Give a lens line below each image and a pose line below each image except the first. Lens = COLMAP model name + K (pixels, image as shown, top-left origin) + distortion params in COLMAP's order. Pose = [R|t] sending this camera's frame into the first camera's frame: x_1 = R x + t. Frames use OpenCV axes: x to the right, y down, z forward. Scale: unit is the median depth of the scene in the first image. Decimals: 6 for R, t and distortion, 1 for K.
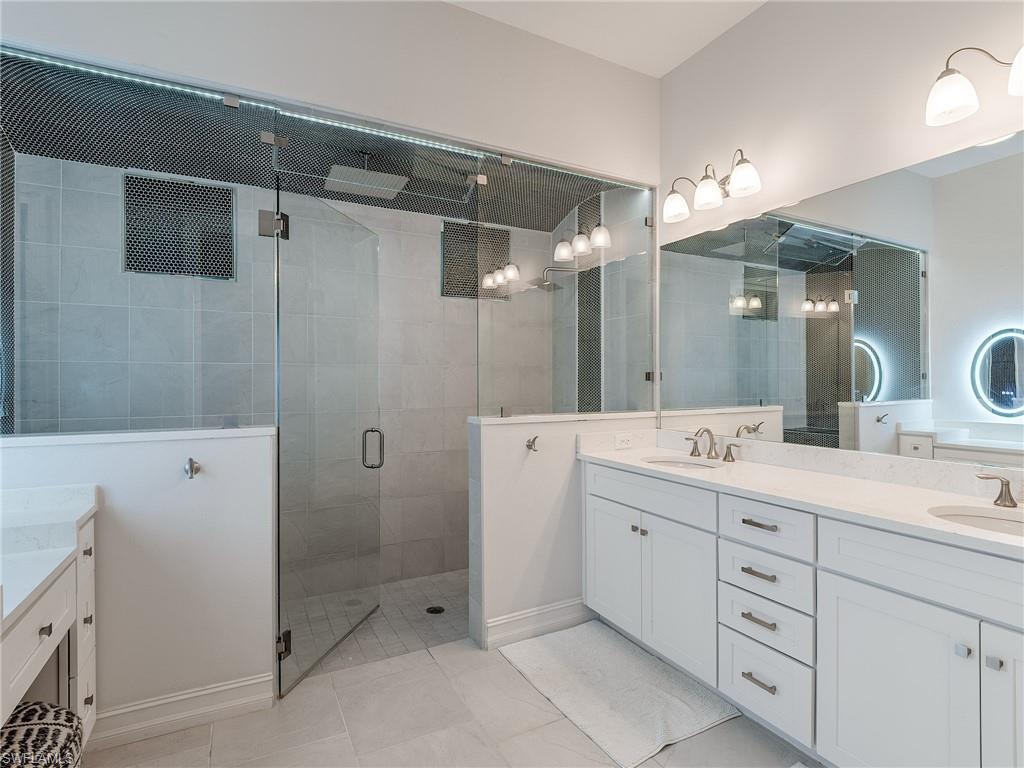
lens RADIAL K [[516.7, 0, 512.0], [0, 516.7, 384.0], [0, 0, 1]] dist [-0.003960, -0.001125]
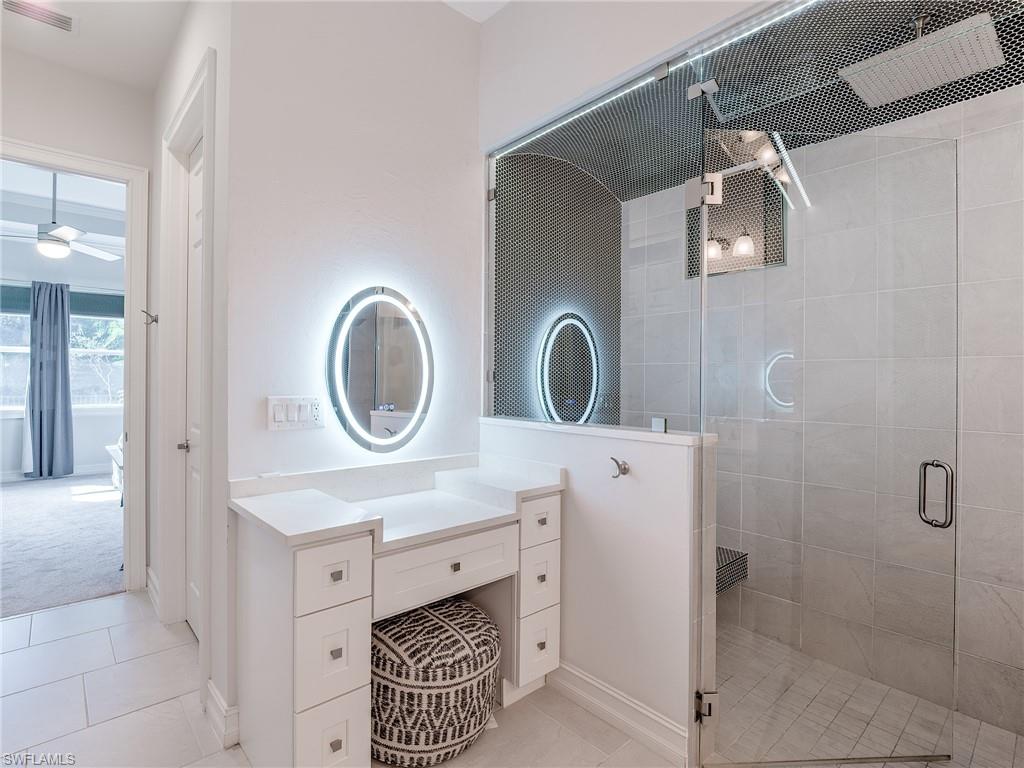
lens RADIAL K [[513.8, 0, 511.3], [0, 513.8, 378.6], [0, 0, 1]] dist [0.015542, -0.022927]
pose [[0.247940, 0.004254, -0.968766, 0.274616], [-0.011546, 0.999932, 0.001436, -0.008007], [0.968706, 0.010829, 0.247973, 0.524128]]
